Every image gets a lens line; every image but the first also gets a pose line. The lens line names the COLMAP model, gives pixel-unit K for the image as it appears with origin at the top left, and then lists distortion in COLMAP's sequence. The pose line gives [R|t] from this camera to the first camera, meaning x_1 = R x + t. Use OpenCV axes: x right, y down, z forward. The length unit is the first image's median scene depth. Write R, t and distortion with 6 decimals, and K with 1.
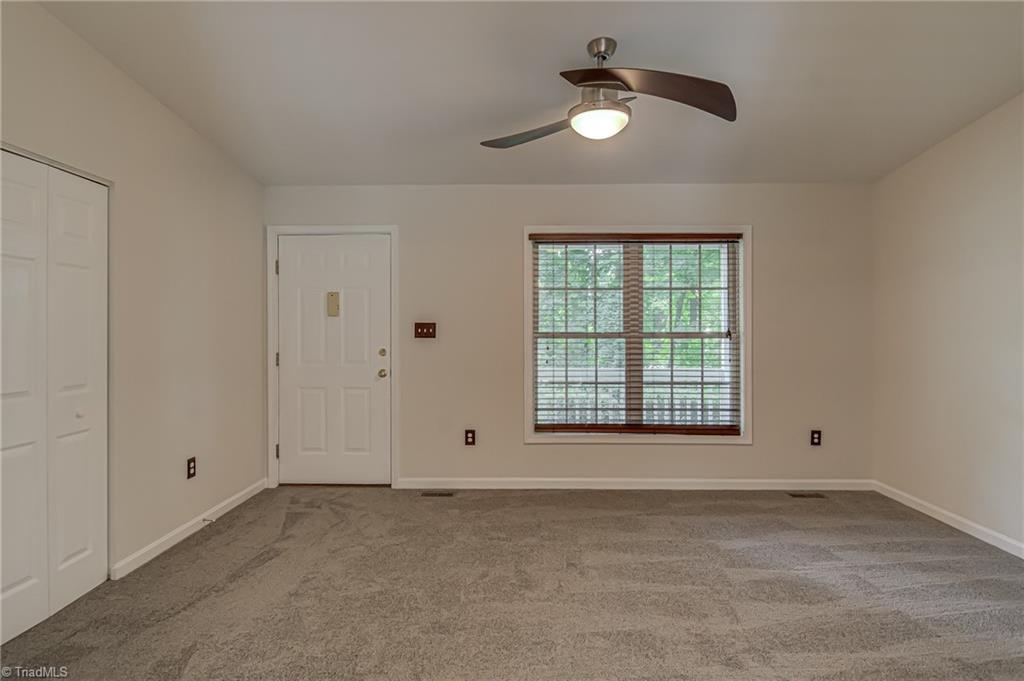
lens RADIAL K [[552.8, 0, 510.7], [0, 552.8, 329.9], [0, 0, 1]] dist [0.016791, -0.000178]
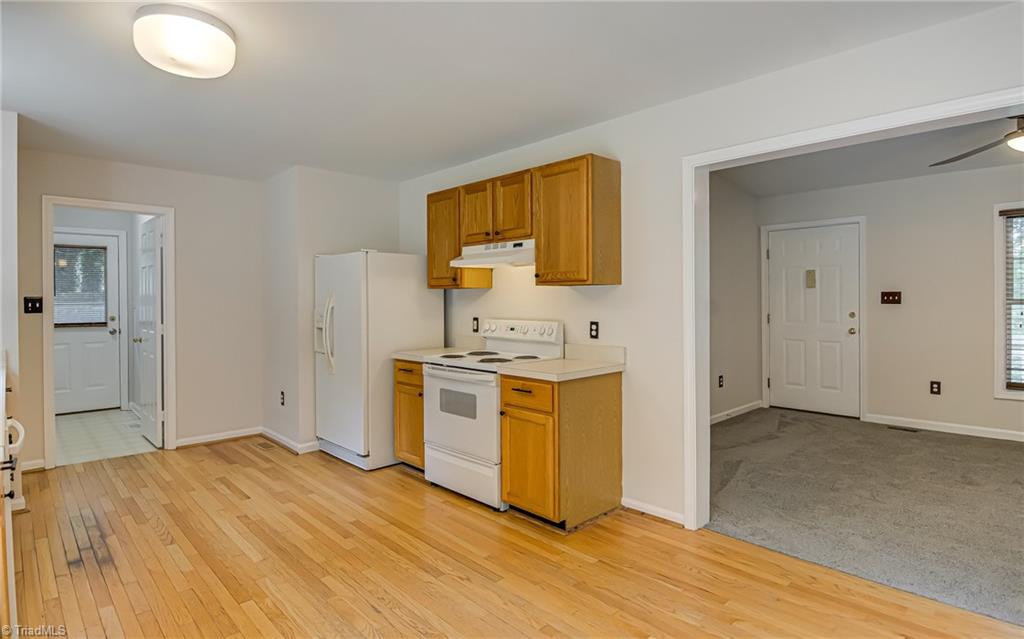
lens RADIAL K [[540.4, 0, 510.4], [0, 540.4, 303.5], [0, 0, 1]] dist [0.002684, -0.021519]
pose [[0.699761, 0.001008, -0.714376, 0.110323], [0.007409, 0.999935, 0.008668, -0.003217], [0.714338, -0.011359, 0.699709, -0.454724]]
